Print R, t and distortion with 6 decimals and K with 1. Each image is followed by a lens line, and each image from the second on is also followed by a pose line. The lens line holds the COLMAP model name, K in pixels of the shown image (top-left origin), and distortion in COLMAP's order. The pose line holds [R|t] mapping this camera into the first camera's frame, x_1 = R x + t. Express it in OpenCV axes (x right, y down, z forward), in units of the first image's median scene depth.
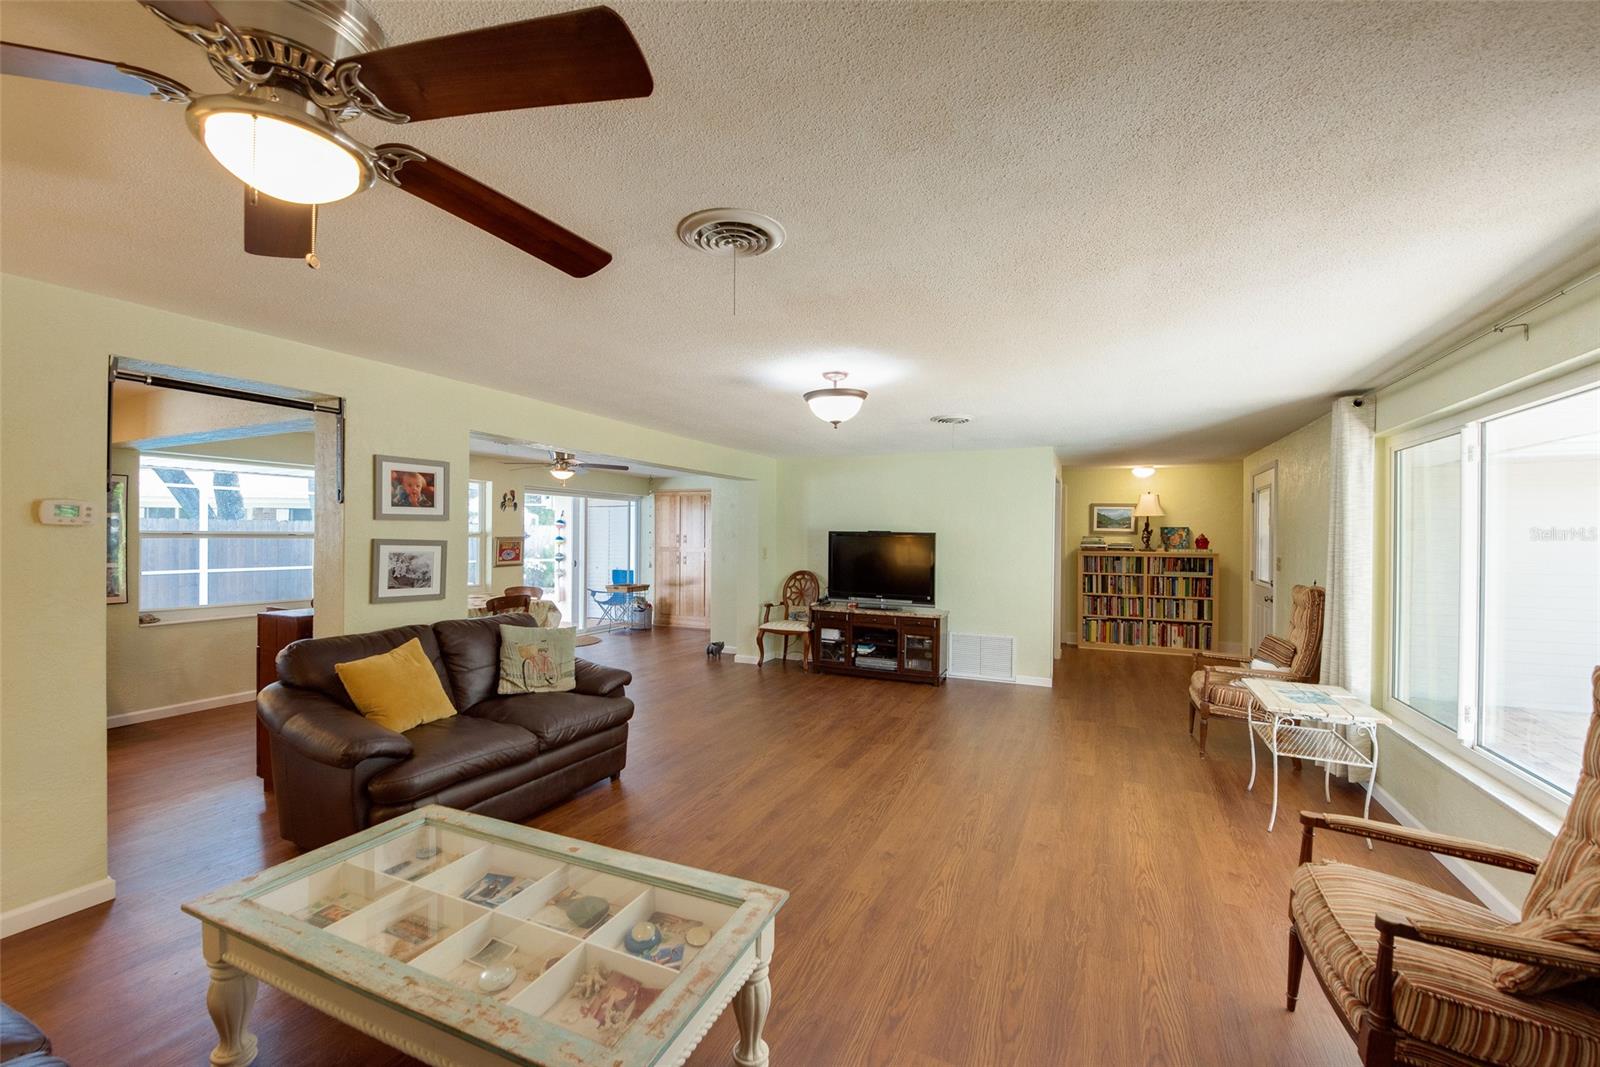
lens RADIAL K [[640.7, 0, 800.6], [0, 640.7, 535.9], [0, 0, 1]] dist [-0.010849, -0.001385]
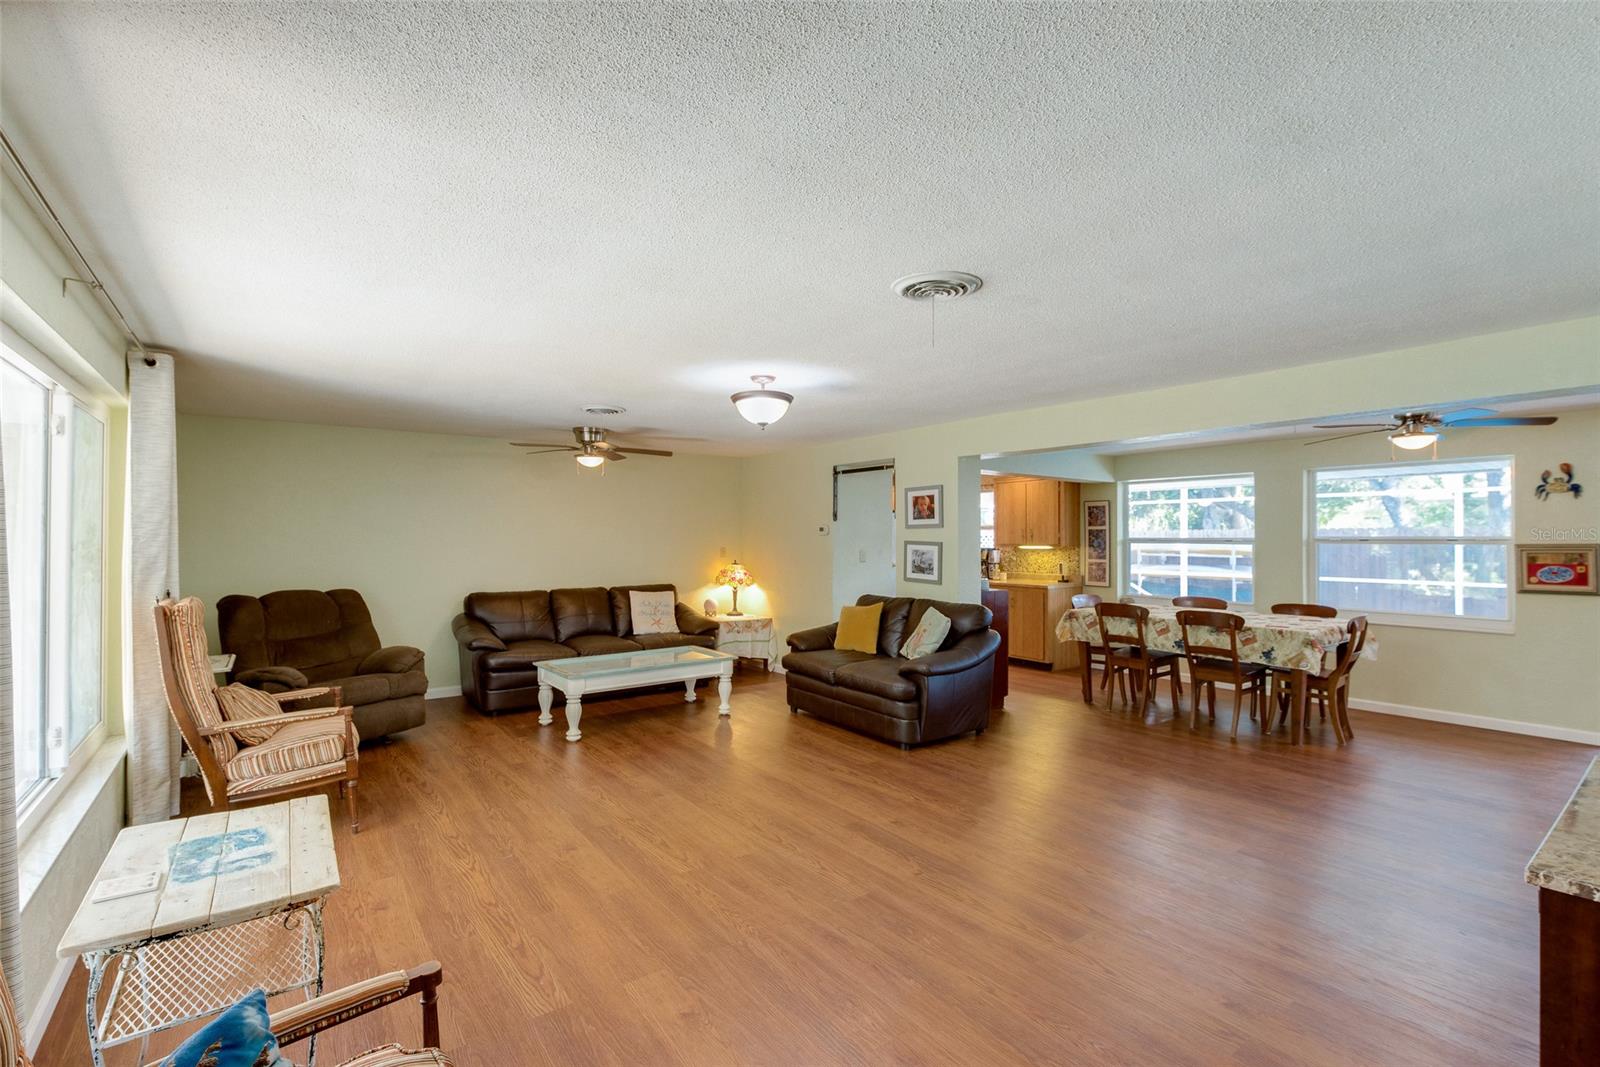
lens RADIAL K [[730.1, 0, 797.2], [0, 730.1, 529.7], [0, 0, 1]] dist [-0.000242, -0.003228]
pose [[-0.484033, -0.018643, -0.874851, 1.023187], [-0.006618, 0.999822, -0.017644, 0.010867], [0.875025, -0.002751, -0.484070, 1.573304]]
